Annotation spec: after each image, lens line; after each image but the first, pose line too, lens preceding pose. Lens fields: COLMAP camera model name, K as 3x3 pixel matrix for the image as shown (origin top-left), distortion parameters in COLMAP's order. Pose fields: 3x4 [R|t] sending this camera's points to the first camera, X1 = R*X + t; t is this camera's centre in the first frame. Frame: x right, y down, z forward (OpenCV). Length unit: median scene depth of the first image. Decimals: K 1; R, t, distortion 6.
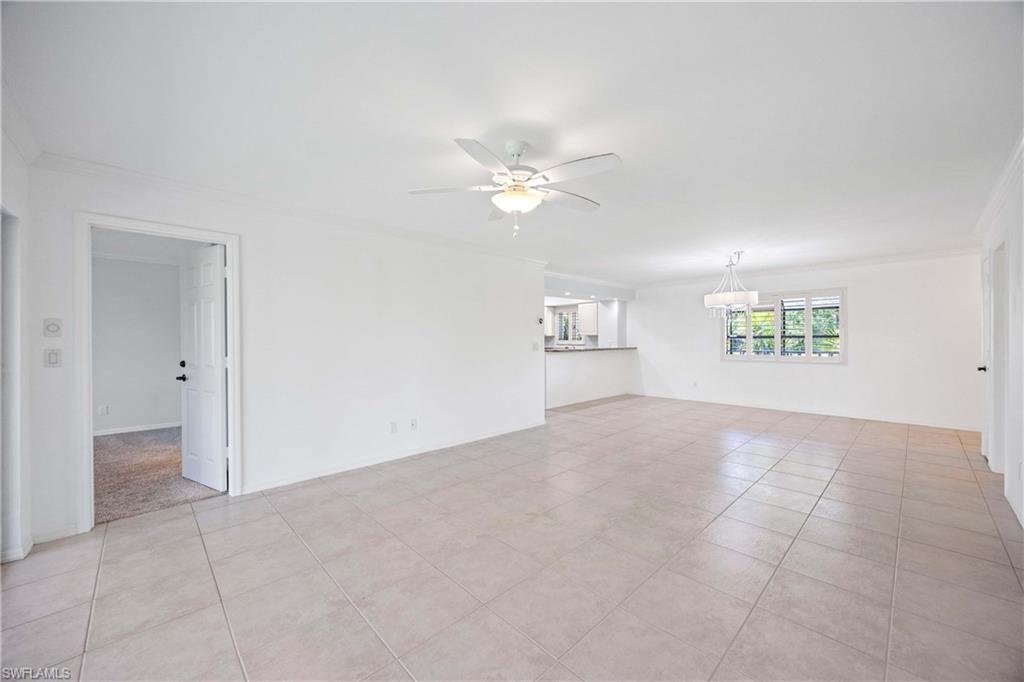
lens RADIAL K [[390.5, 0, 512.0], [0, 390.5, 341.0], [0, 0, 1]] dist [-0.001169, -0.000039]
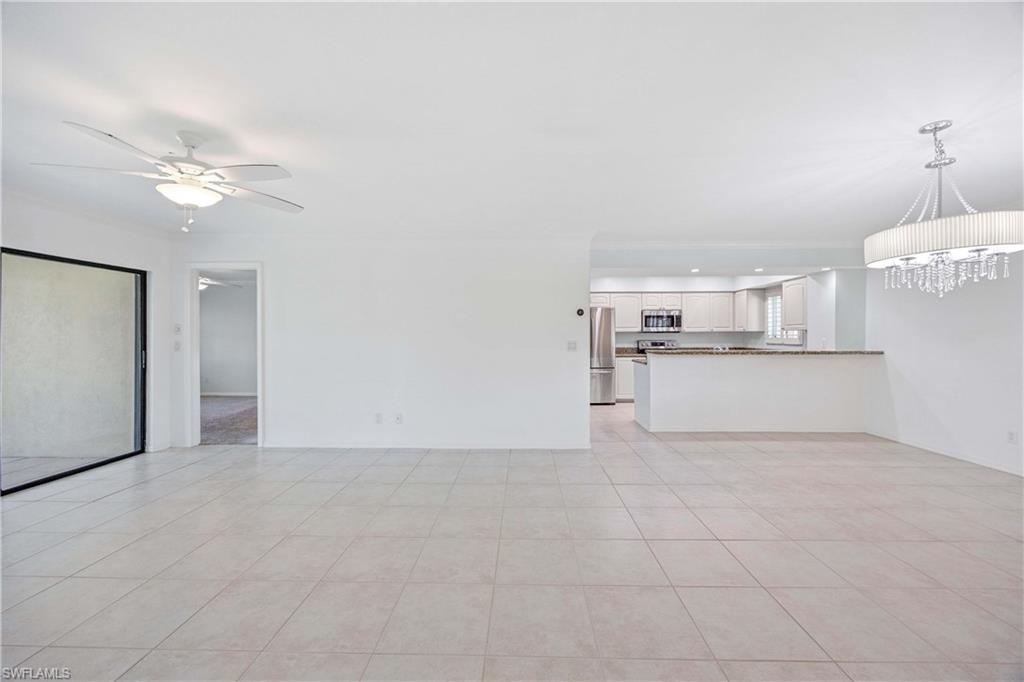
lens RADIAL K [[380.9, 0, 512.9], [0, 380.9, 335.7], [0, 0, 1]] dist [-0.023685, -0.000043]
pose [[0.695766, 0.003686, -0.718259, 0.353222], [-0.003953, 0.999991, 0.001302, -0.004574], [0.718258, 0.001934, 0.695775, 0.268214]]
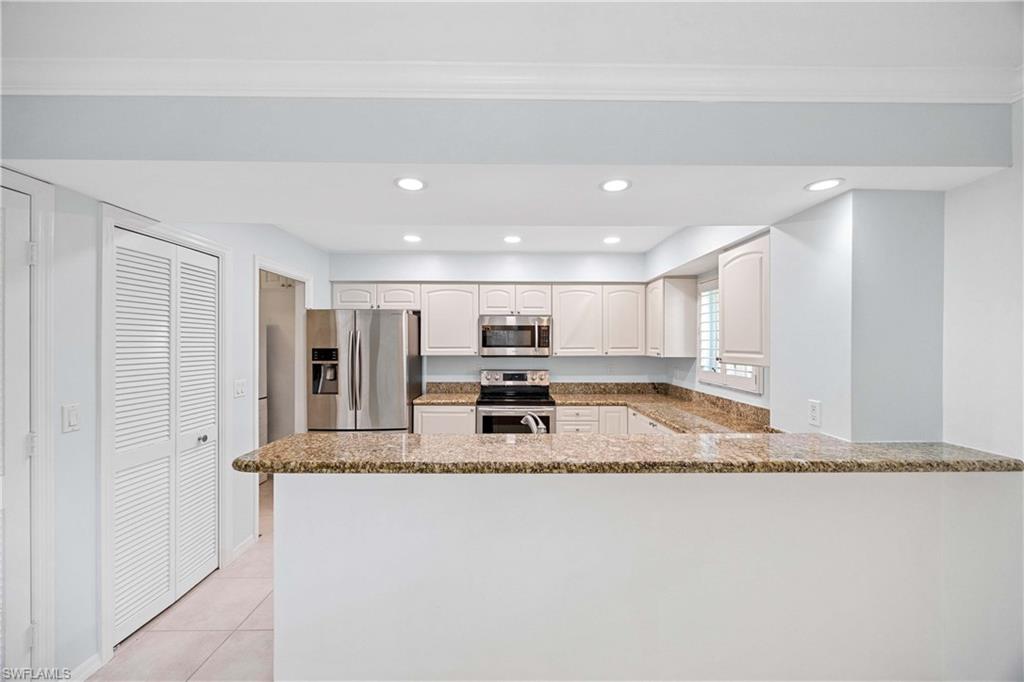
lens RADIAL K [[390.5, 0, 512.0], [0, 390.5, 341.0], [0, 0, 1]] dist [-0.001169, -0.000039]
pose [[0.732744, 0.004979, -0.680486, 0.289974], [-0.008384, 0.999963, -0.001710, -0.033070], [0.680453, 0.006958, 0.732759, 0.792001]]
